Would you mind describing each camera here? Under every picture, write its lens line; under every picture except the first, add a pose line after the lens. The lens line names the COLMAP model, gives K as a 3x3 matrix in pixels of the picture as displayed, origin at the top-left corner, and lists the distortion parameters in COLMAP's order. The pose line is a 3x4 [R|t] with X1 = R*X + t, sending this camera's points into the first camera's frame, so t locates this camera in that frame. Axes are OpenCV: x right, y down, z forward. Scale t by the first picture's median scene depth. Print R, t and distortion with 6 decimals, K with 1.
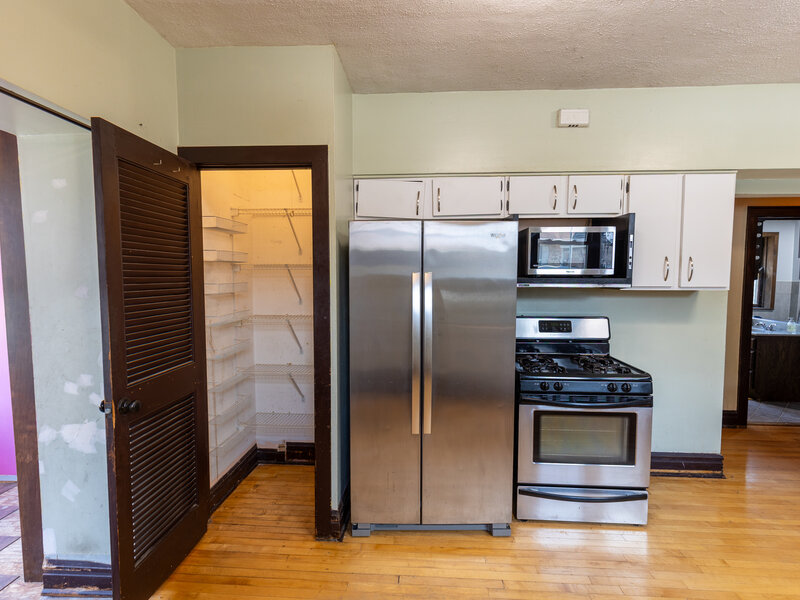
lens RADIAL K [[404.1, 0, 398.3], [0, 404.1, 300.7], [0, 0, 1]] dist [0.006183, 0.000569]
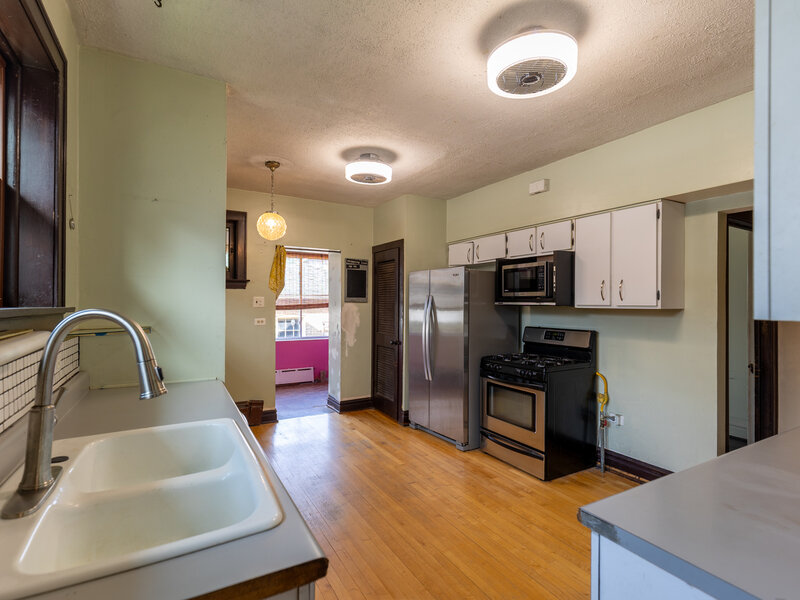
lens RADIAL K [[404.1, 0, 398.3], [0, 404.1, 300.7], [0, 0, 1]] dist [0.006183, 0.000569]
pose [[0.546044, -0.002613, -0.837752, 1.338383], [-0.055050, 0.997722, -0.038993, 0.032100], [0.835946, 0.067410, 0.544657, -0.162012]]
